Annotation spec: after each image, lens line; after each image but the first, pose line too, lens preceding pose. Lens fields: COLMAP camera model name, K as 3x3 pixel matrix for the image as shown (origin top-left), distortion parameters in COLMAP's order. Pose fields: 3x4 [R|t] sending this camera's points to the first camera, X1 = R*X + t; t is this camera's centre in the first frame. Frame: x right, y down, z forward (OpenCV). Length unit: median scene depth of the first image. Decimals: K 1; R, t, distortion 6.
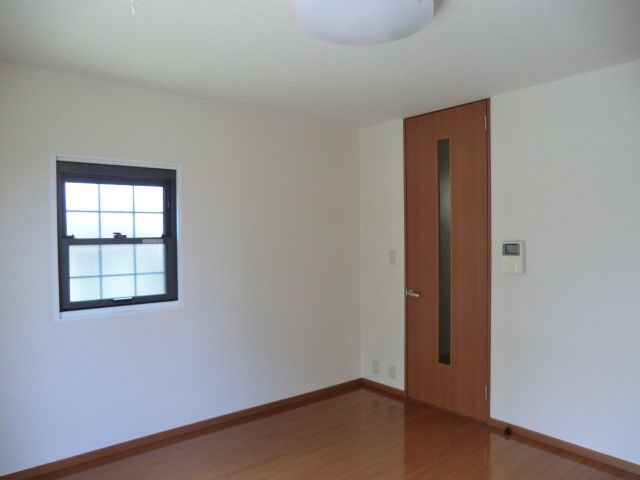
lens RADIAL K [[475.2, 0, 320.4], [0, 475.2, 242.9], [0, 0, 1]] dist [-0.041443, 0.024496]
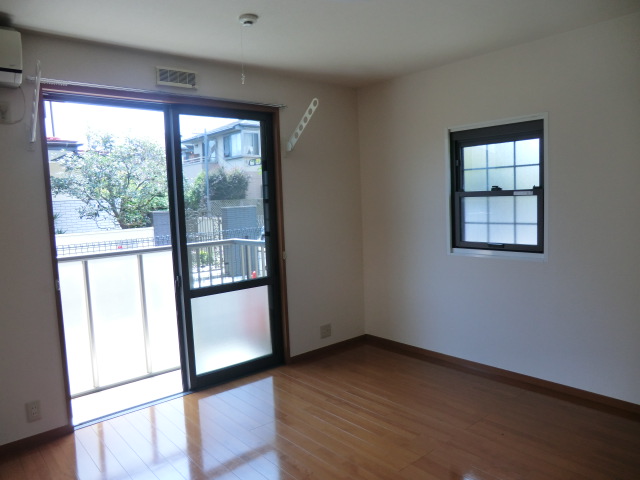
lens RADIAL K [[475.2, 0, 322.9], [0, 475.2, 236.9], [0, 0, 1]] dist [-0.041443, 0.024496]
pose [[0.026669, 0.096295, -0.994995, 0.689241], [0.024299, 0.994993, 0.096946, -0.019886], [0.999349, -0.026763, 0.024196, 0.545056]]
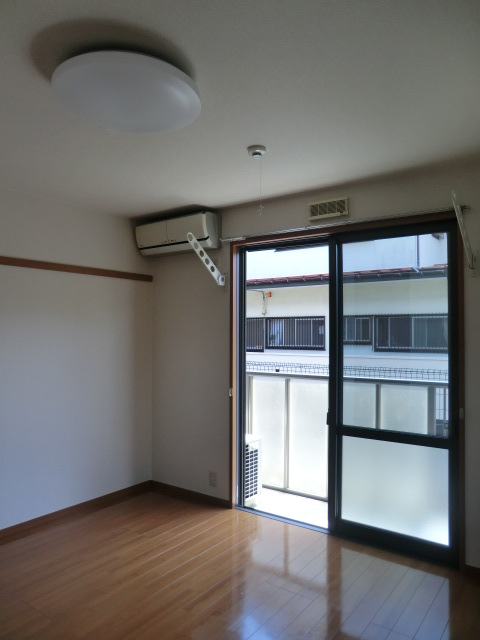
lens RADIAL K [[475.2, 0, 245.1], [0, 475.2, 322.1], [0, 0, 1]] dist [-0.041443, 0.024496]
pose [[-0.969883, 0.000766, -0.243569, -0.110336], [0.002765, 0.999965, -0.007863, -0.016239], [0.243554, -0.008300, -0.969852, 1.399171]]
